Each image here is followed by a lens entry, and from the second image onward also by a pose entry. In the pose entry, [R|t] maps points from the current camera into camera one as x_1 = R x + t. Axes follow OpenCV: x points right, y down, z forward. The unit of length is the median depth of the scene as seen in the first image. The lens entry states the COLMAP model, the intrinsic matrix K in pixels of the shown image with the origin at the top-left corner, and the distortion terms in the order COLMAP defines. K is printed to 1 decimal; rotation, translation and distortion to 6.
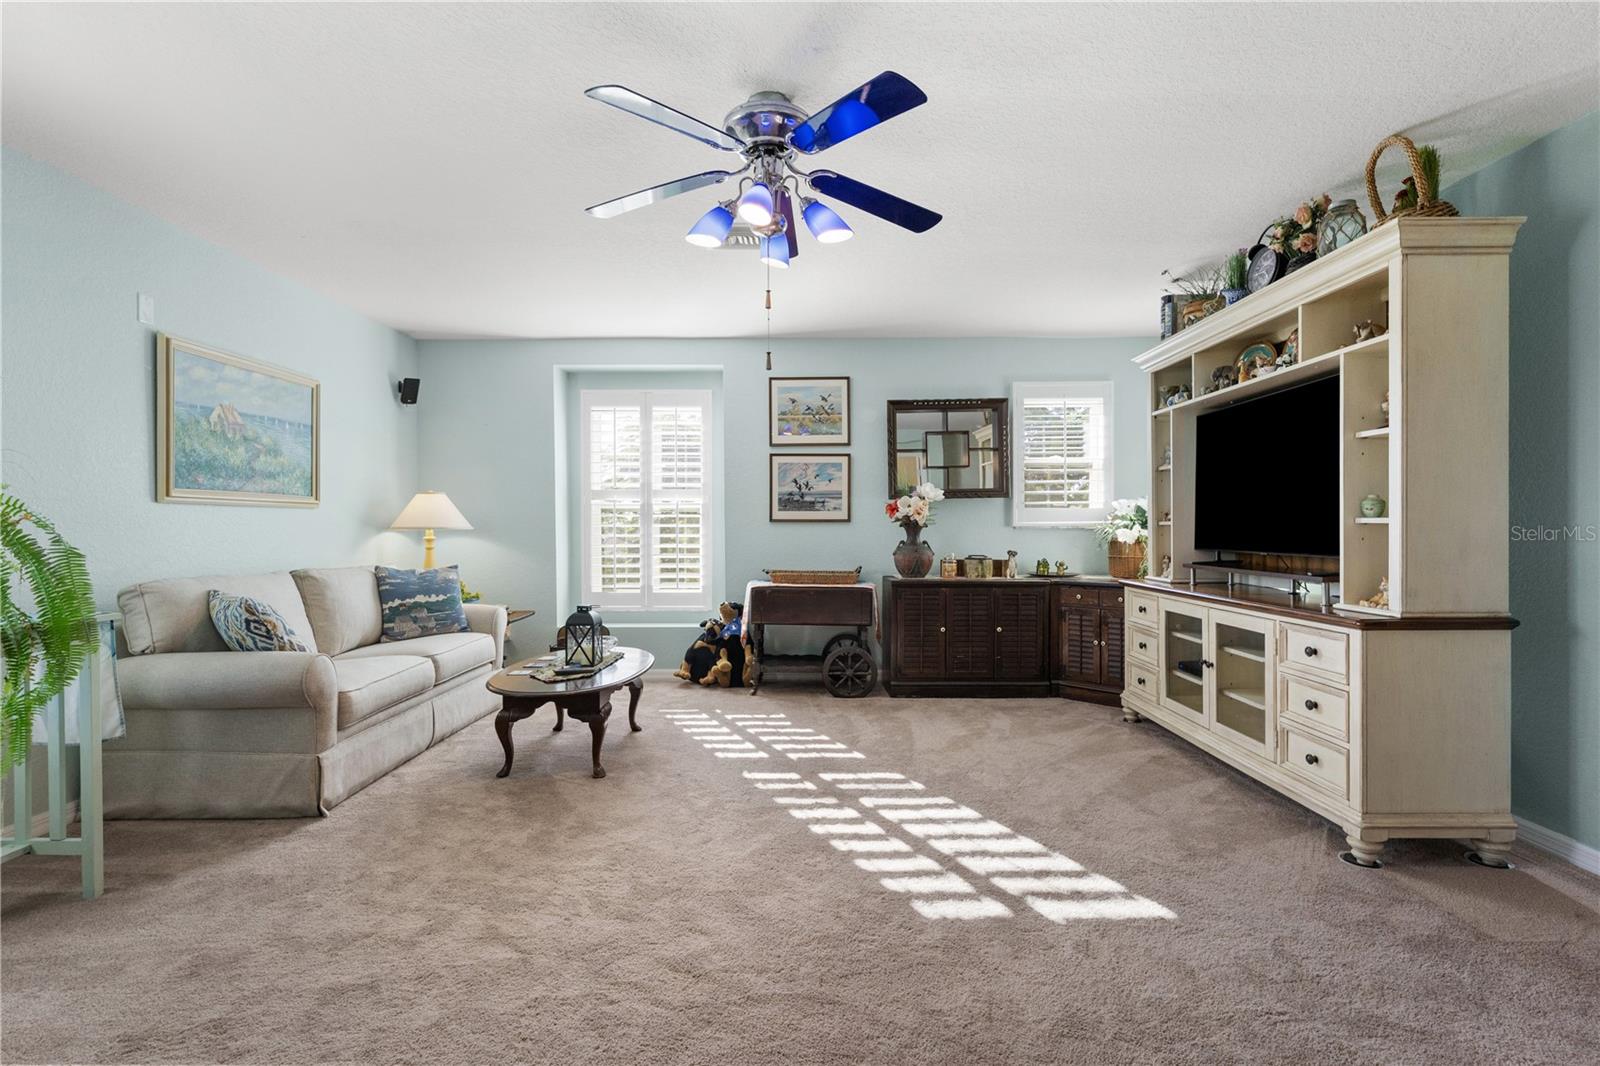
lens RADIAL K [[747.0, 0, 798.9], [0, 747.0, 528.4], [0, 0, 1]] dist [0.010055, -0.000300]
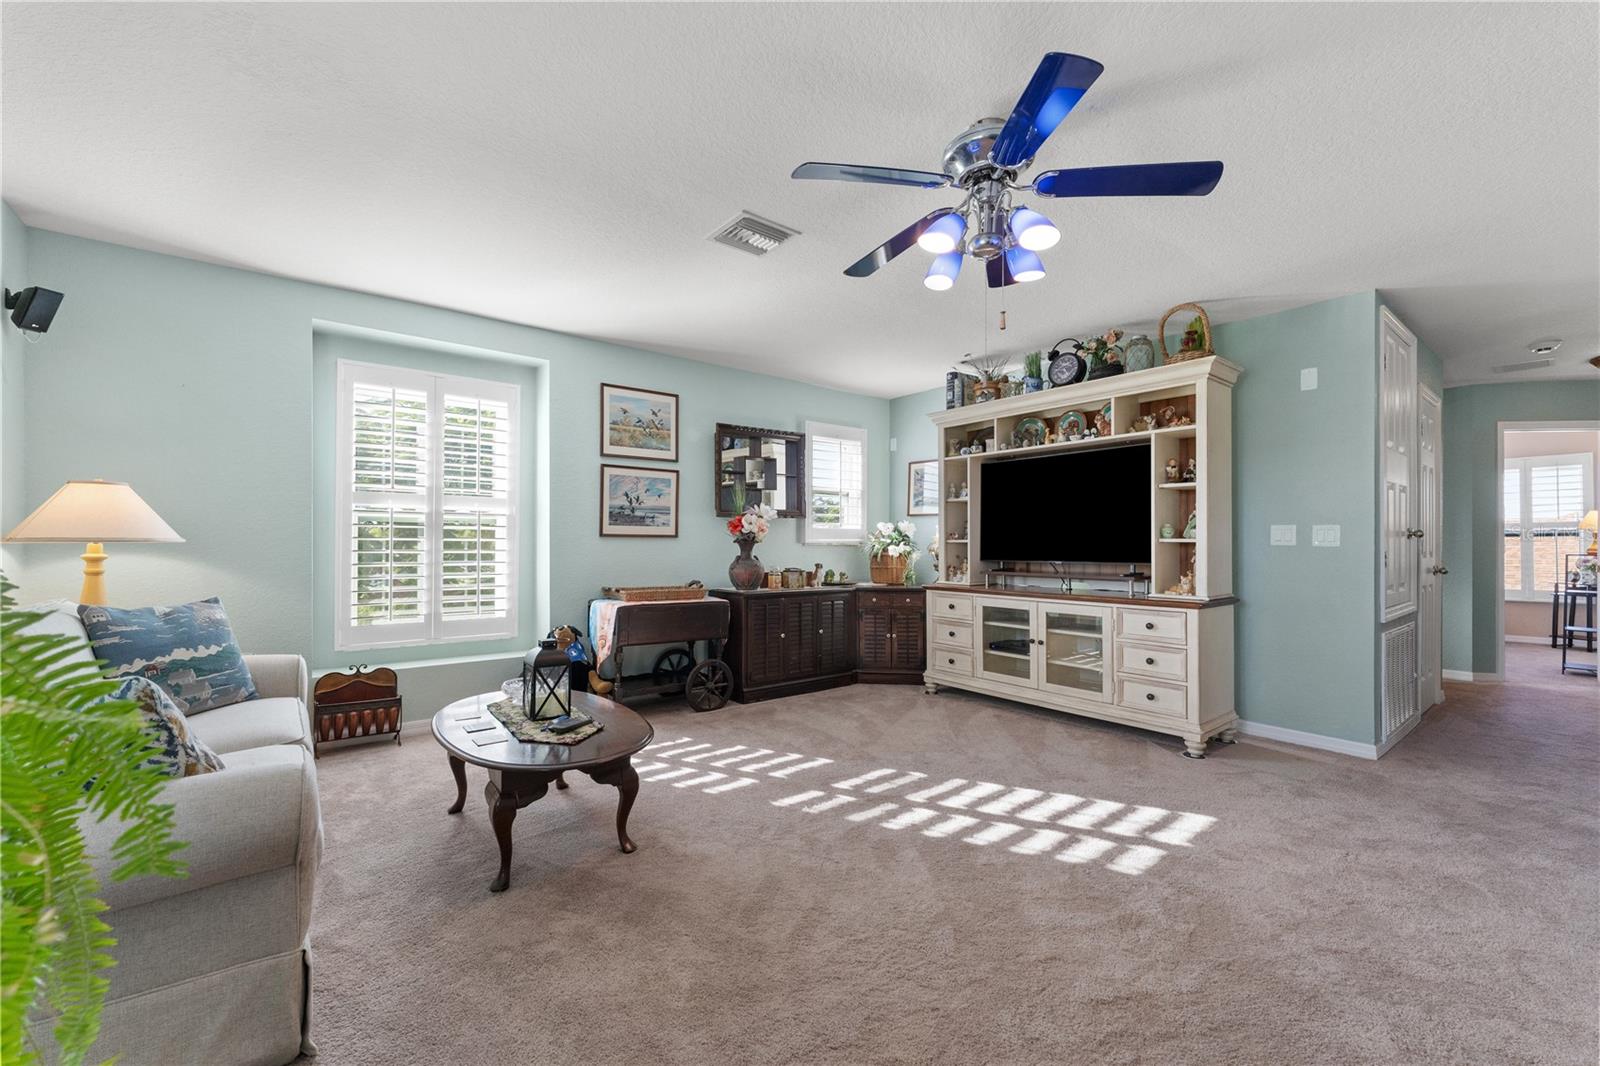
lens RADIAL K [[646.9, 0, 796.2], [0, 646.9, 536.2], [0, 0, 1]] dist [0.001319, -0.001023]
pose [[0.780248, 0.012983, 0.625335, -0.466912], [-0.003948, 0.999867, -0.015833, 0.003454], [-0.625458, 0.009885, 0.780195, 0.281871]]
